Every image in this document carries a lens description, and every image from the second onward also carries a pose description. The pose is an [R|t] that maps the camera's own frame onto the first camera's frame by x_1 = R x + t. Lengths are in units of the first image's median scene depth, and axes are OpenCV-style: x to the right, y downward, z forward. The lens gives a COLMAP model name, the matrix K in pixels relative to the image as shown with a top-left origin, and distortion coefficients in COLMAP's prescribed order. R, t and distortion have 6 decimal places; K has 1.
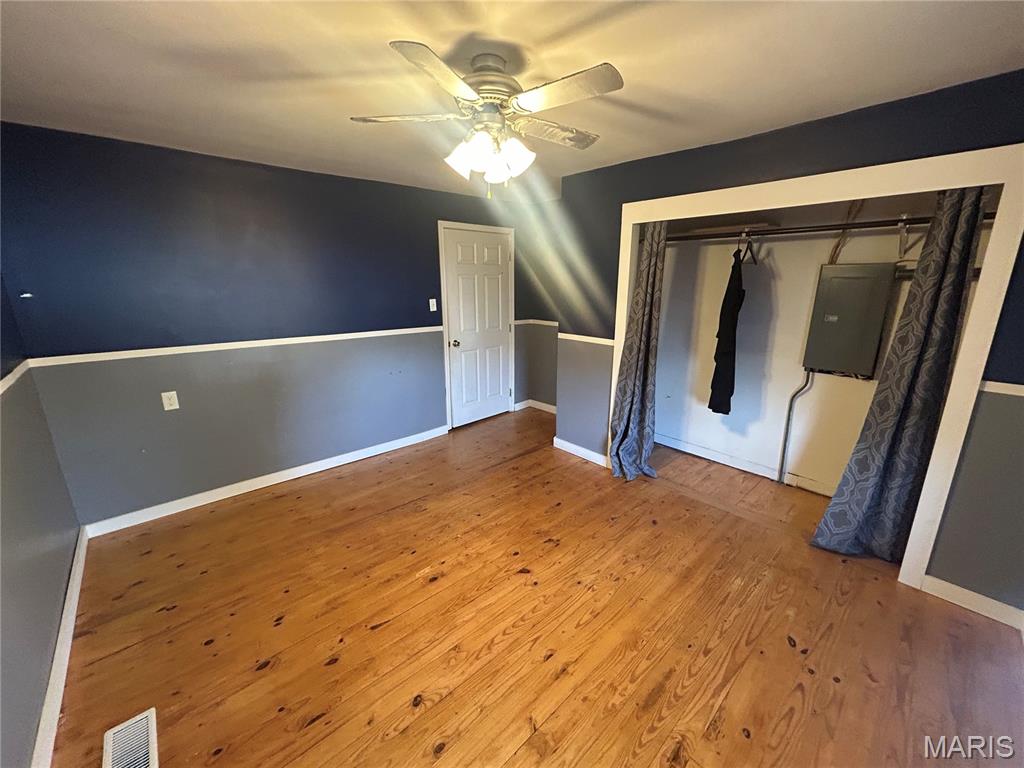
lens RADIAL K [[413.3, 0, 513.0], [0, 413.3, 384.8], [0, 0, 1]] dist [-0.000258, 0.000291]
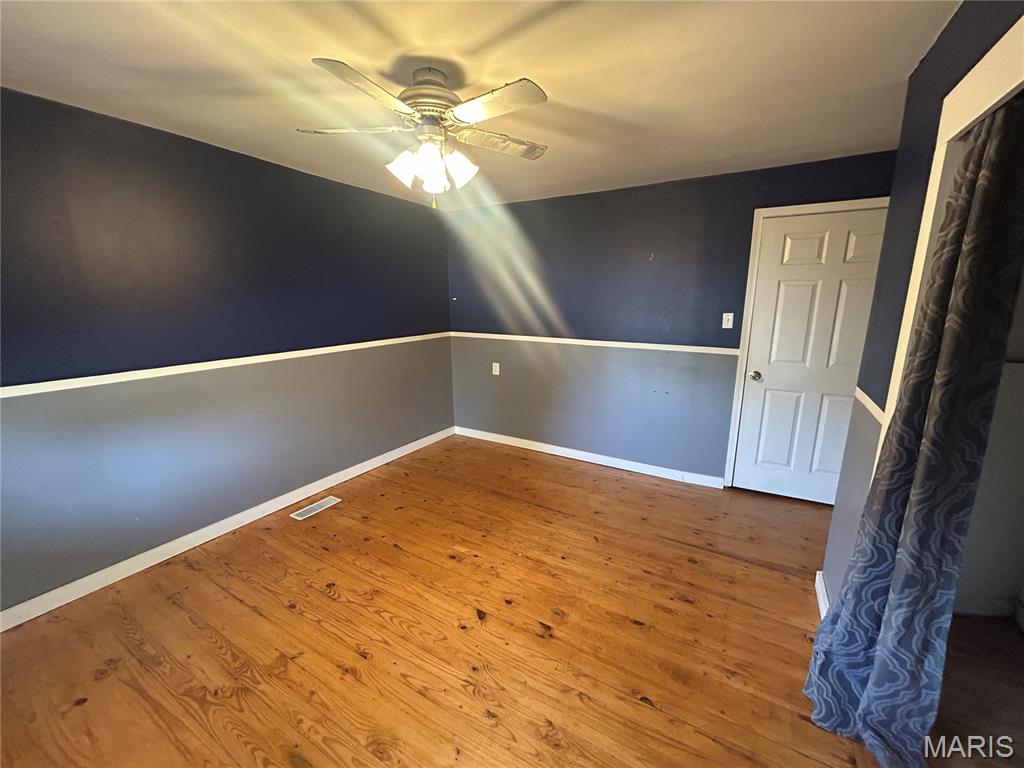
lens RADIAL K [[413.3, 0, 511.0], [0, 413.3, 384.1], [0, 0, 1]] dist [-0.000258, 0.000291]
pose [[0.282779, 0.204711, -0.937086, 0.628495], [-0.231764, 0.962595, 0.140345, -0.132696], [0.930764, 0.177496, 0.319646, 0.559491]]
